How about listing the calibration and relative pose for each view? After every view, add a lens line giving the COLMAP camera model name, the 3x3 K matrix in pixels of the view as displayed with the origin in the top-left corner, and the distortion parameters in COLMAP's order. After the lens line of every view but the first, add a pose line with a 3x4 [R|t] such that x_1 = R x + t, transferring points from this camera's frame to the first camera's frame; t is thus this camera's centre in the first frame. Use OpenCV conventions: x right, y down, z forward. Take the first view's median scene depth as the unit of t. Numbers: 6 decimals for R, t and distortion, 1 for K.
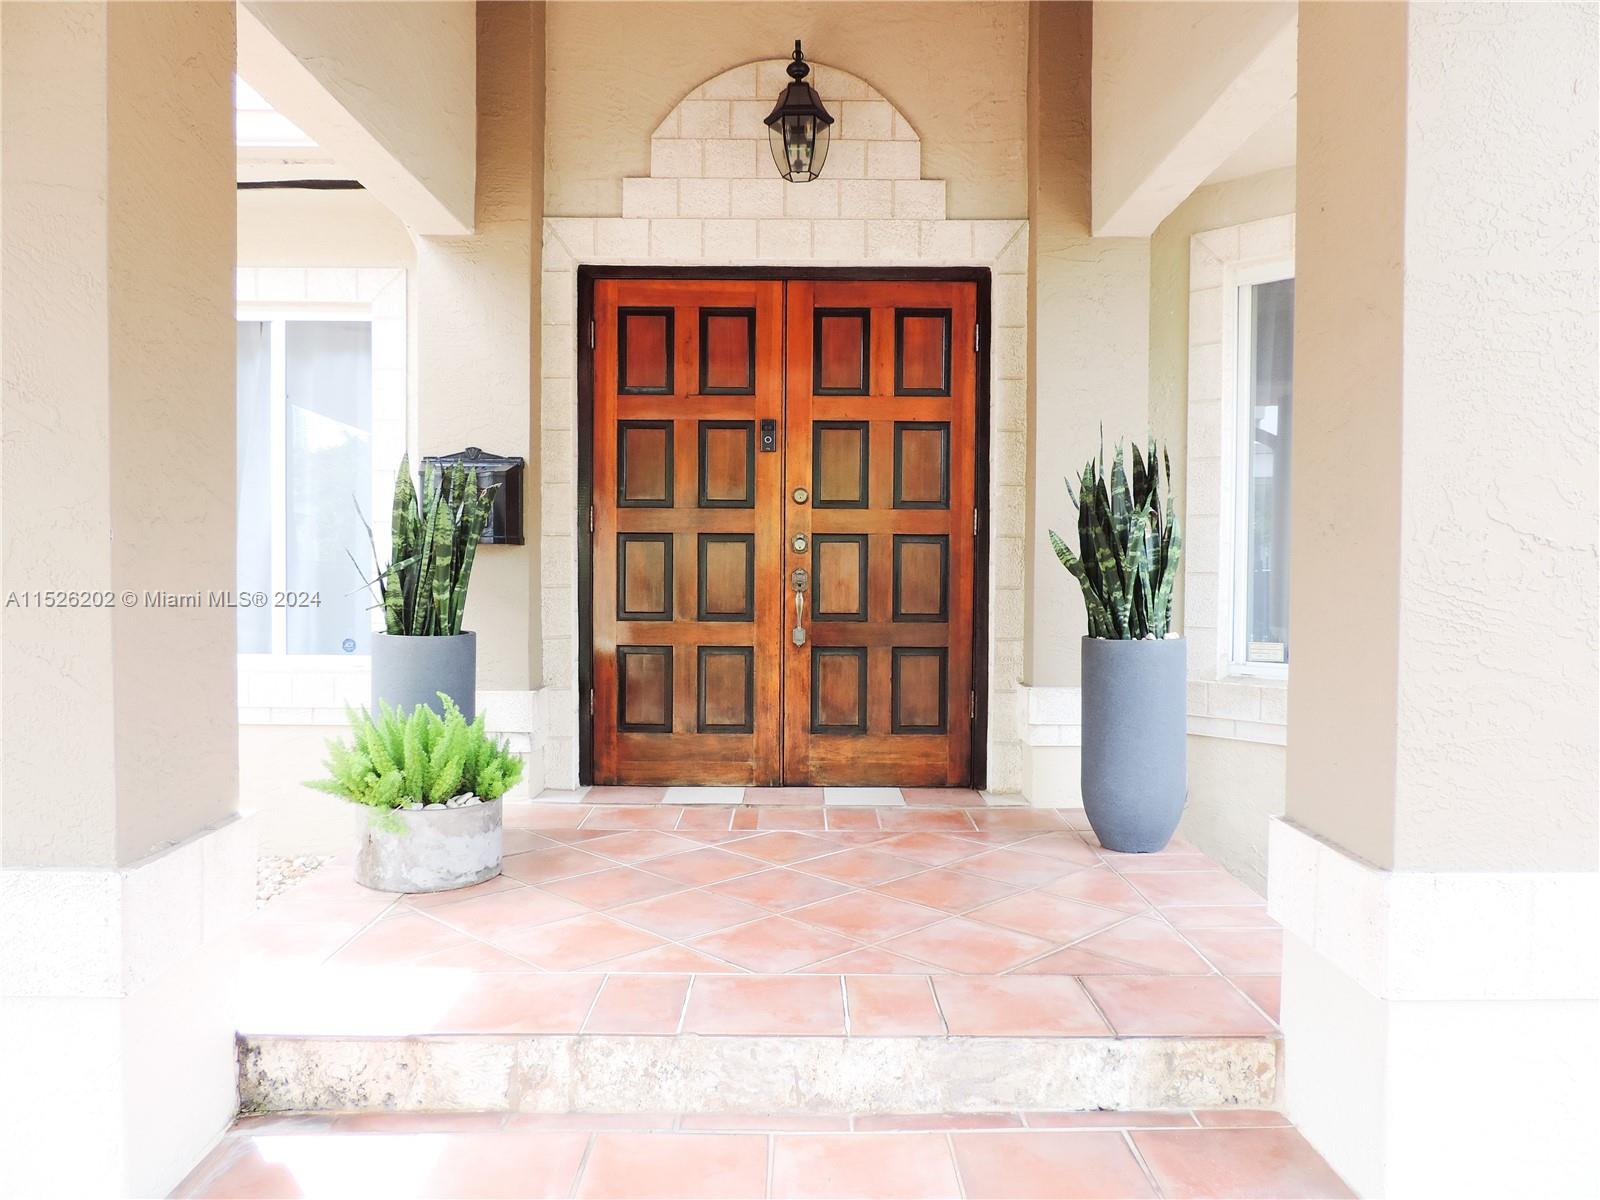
lens RADIAL K [[1149.3, 0, 800.0], [0, 1149.3, 600.0], [0, 0, 1]] dist [-0.021631, 0.006656]
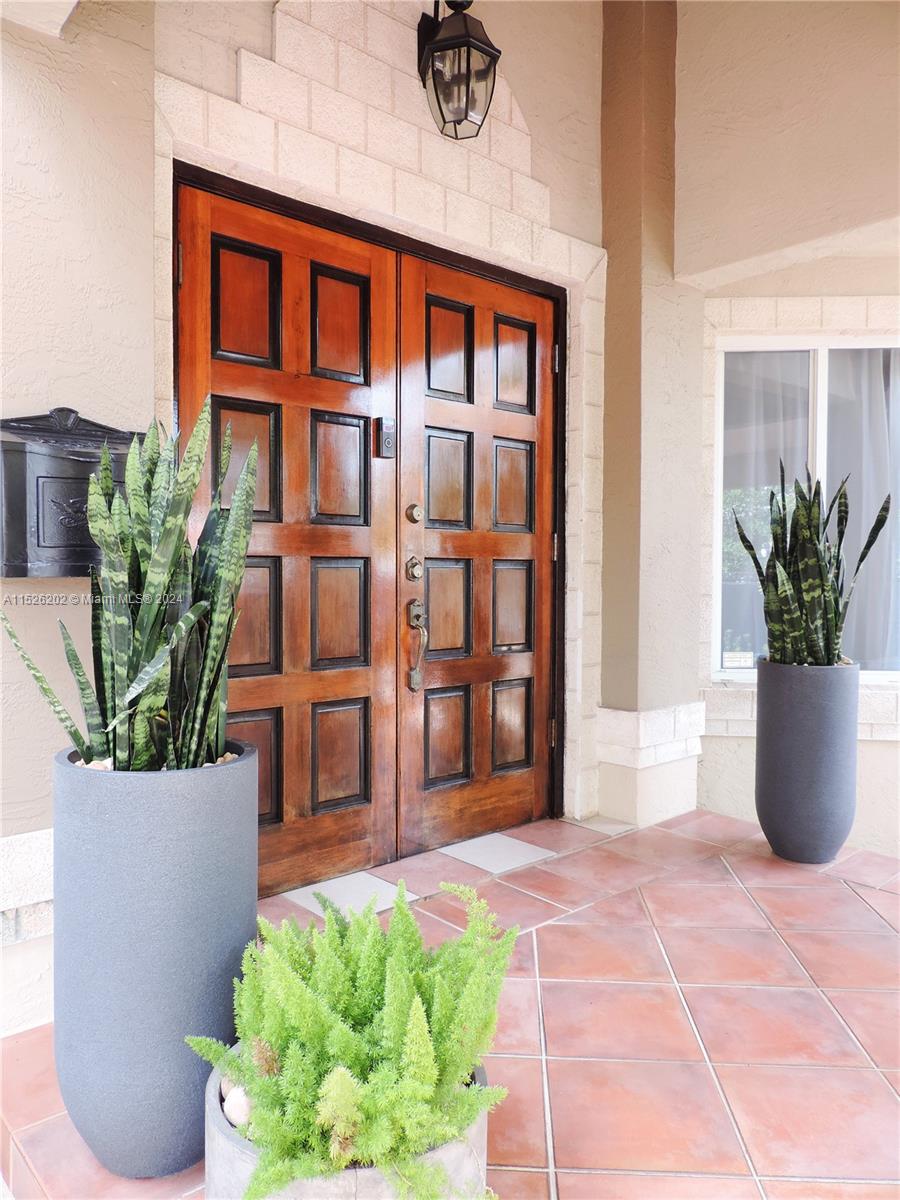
lens RADIAL K [[861.9, 0, 450.0], [0, 861.9, 600.0], [0, 0, 1]] dist [-0.021631, 0.006656]
pose [[0.743125, -0.026123, 0.668642, -0.405362], [0.020676, 0.999657, 0.016077, -0.036508], [-0.668833, 0.001878, 0.743410, 0.512892]]
